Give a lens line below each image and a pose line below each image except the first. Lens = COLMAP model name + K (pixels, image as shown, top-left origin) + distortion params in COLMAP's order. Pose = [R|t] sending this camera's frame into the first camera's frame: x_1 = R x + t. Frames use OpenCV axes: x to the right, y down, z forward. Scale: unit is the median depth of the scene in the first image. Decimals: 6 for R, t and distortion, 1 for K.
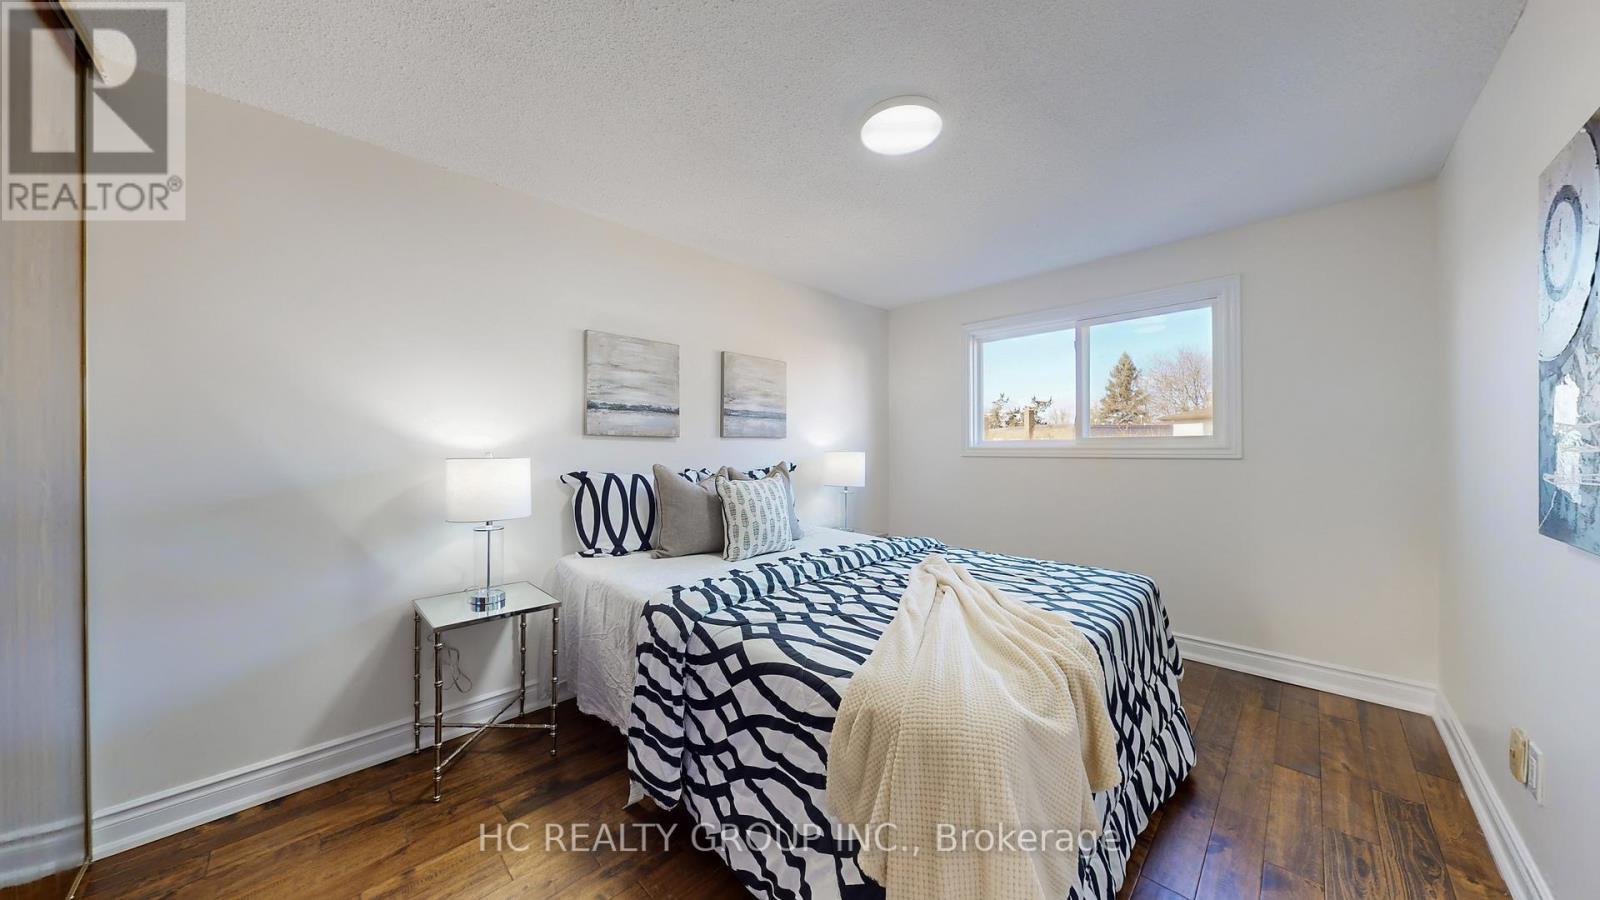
lens RADIAL K [[503.9, 0, 809.5], [0, 503.9, 448.4], [0, 0, 1]] dist [0.000994, -0.000071]
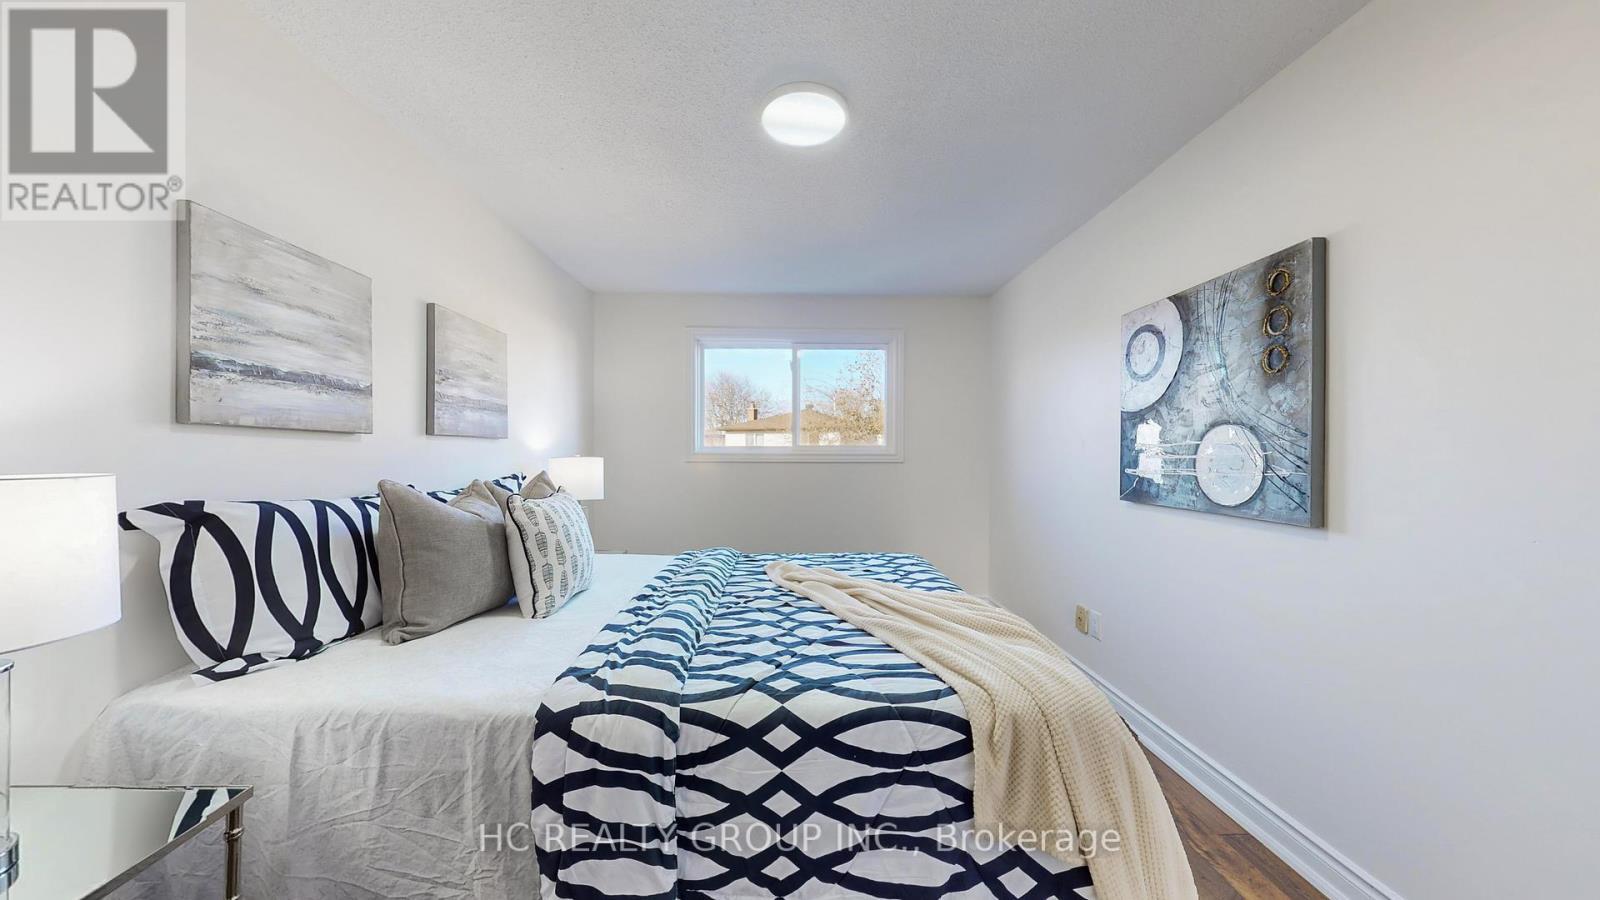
lens RADIAL K [[503.9, 0, 803.1], [0, 503.9, 456.2], [0, 0, 1]] dist [0.000994, -0.000071]
pose [[0.694599, 0.000799, 0.719396, -0.393173], [-0.004896, 0.999981, 0.003616, -0.000506], [-0.719380, -0.006034, 0.694590, 0.262744]]
